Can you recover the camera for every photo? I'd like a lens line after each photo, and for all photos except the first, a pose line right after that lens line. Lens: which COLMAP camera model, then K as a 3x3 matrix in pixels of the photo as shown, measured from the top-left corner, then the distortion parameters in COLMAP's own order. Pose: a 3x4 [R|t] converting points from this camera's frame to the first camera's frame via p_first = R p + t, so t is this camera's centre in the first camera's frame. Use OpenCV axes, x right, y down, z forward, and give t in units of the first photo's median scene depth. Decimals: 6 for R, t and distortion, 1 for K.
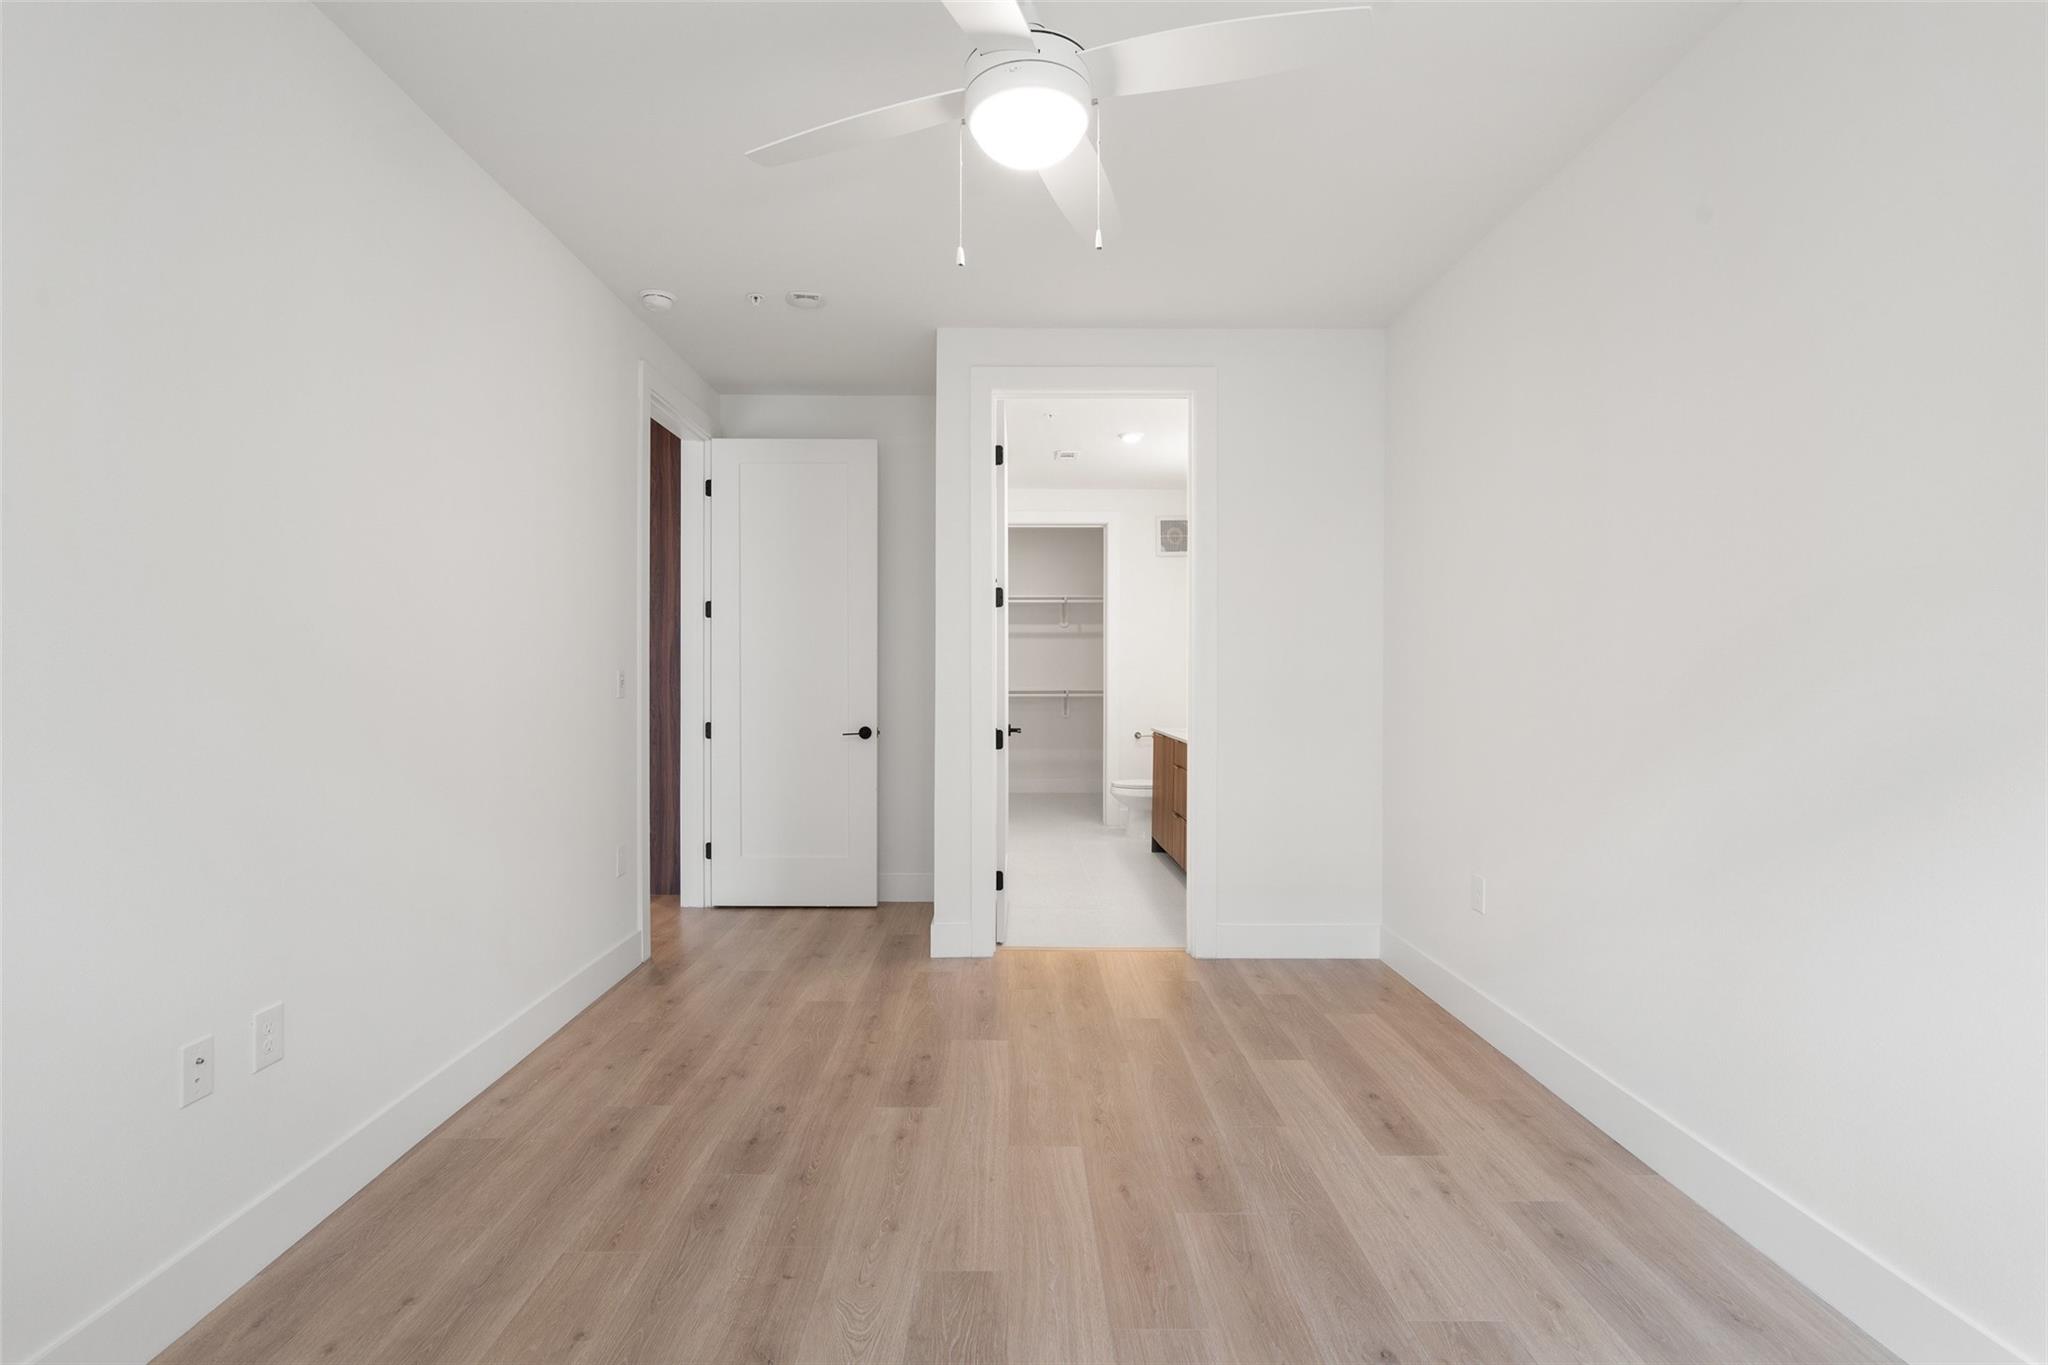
lens RADIAL K [[932.1, 0, 1023.5], [0, 932.1, 683.2], [0, 0, 1]] dist [0.004229, 0.000453]
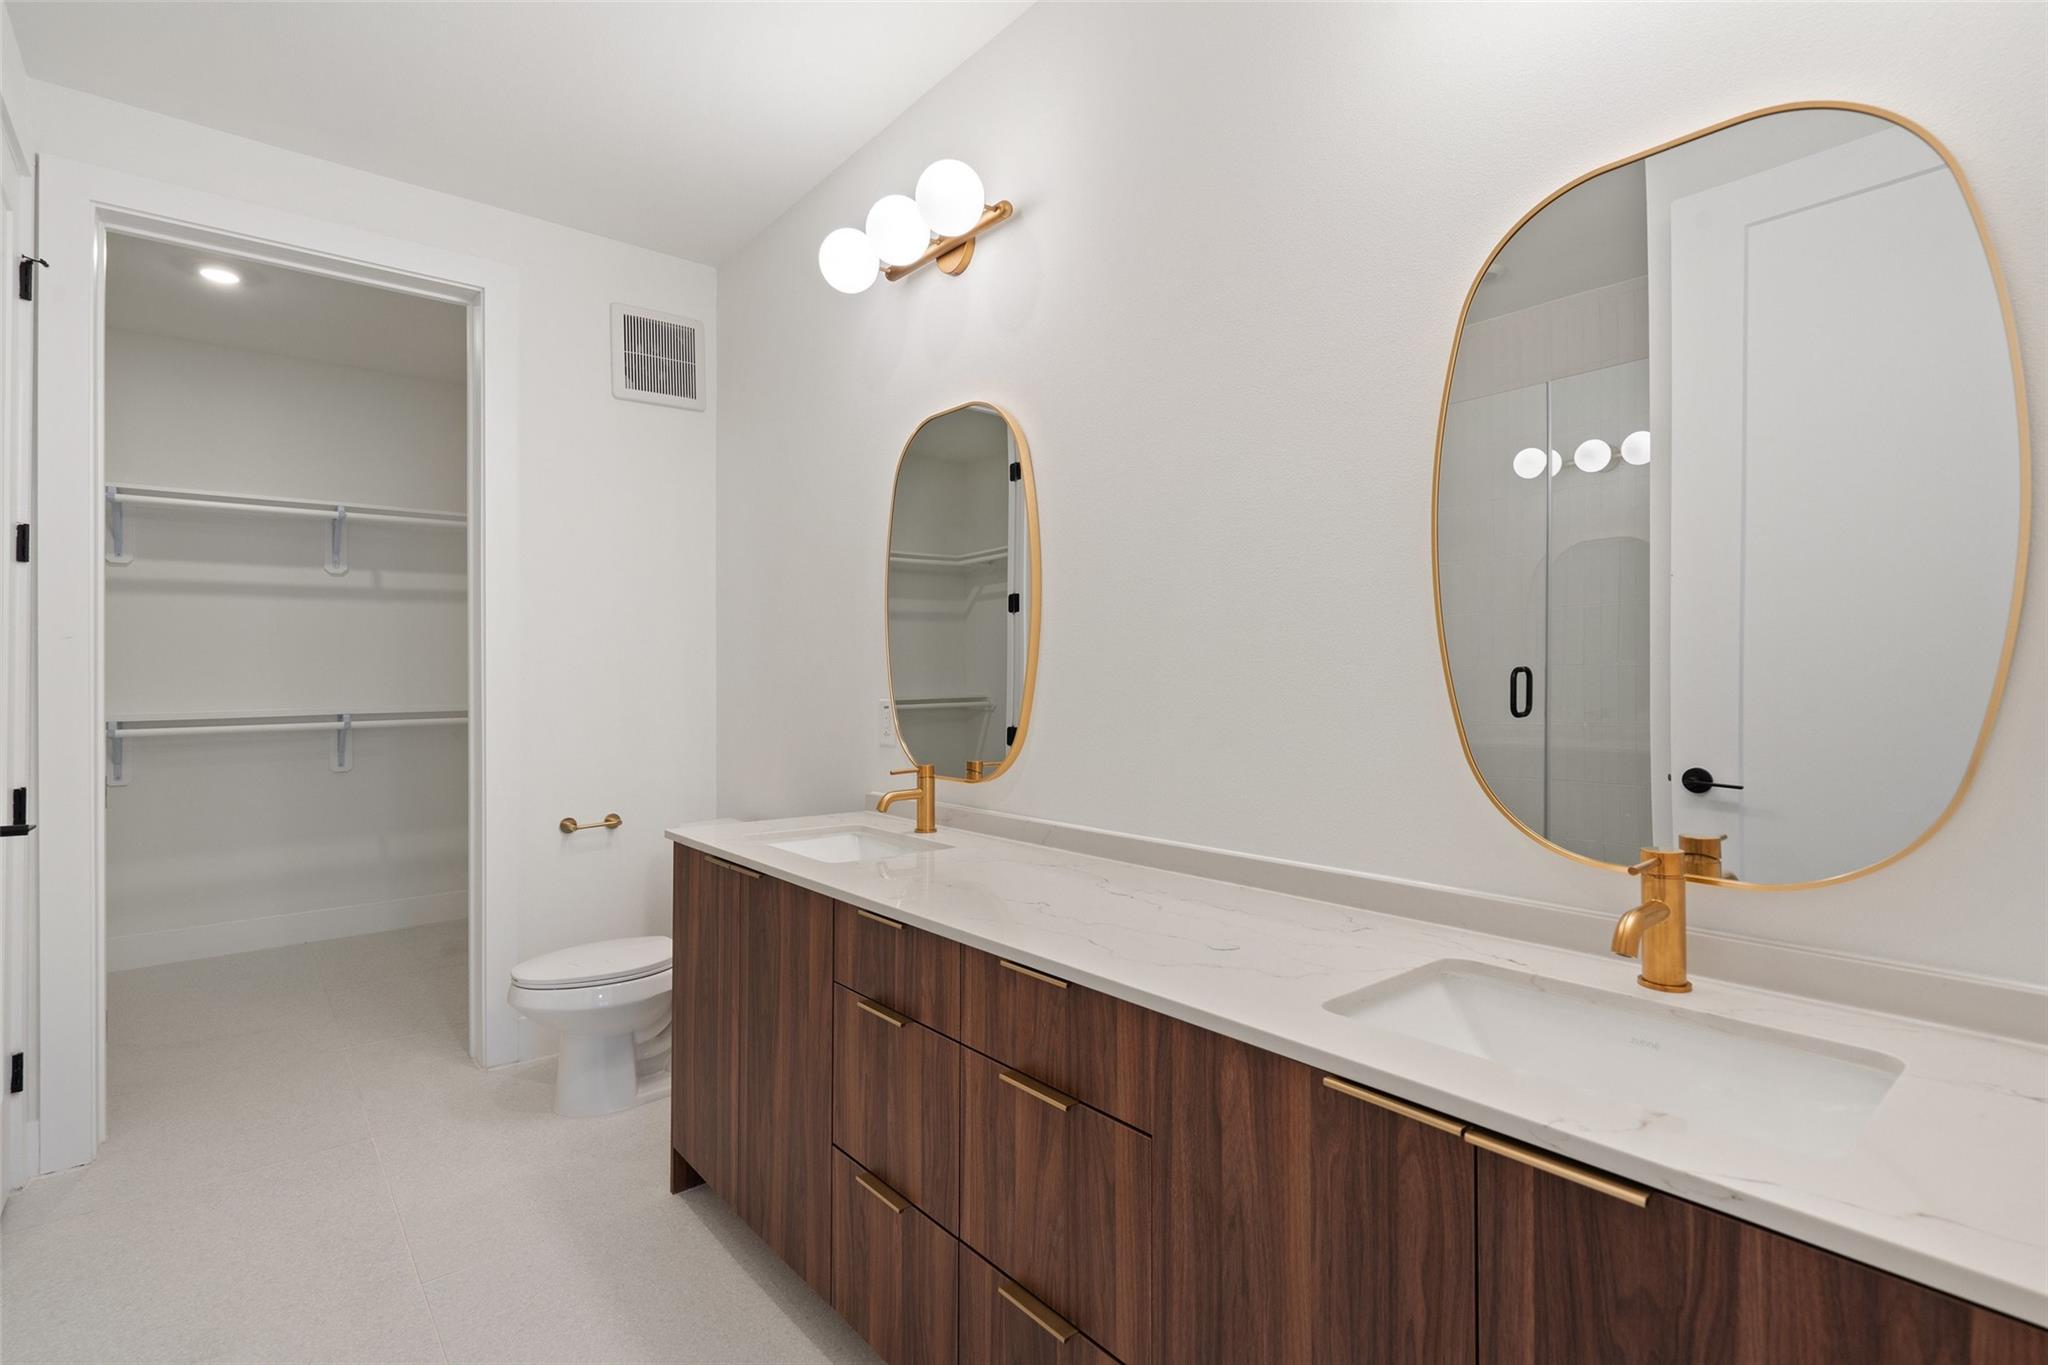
lens RADIAL K [[932.1, 0, 1026.5], [0, 932.1, 688.0], [0, 0, 1]] dist [0.004229, 0.000453]
pose [[0.772009, -0.003327, 0.635603, 0.016856], [0.002261, 0.999994, 0.002489, -0.005226], [-0.635607, -0.000484, 0.772012, 0.548400]]
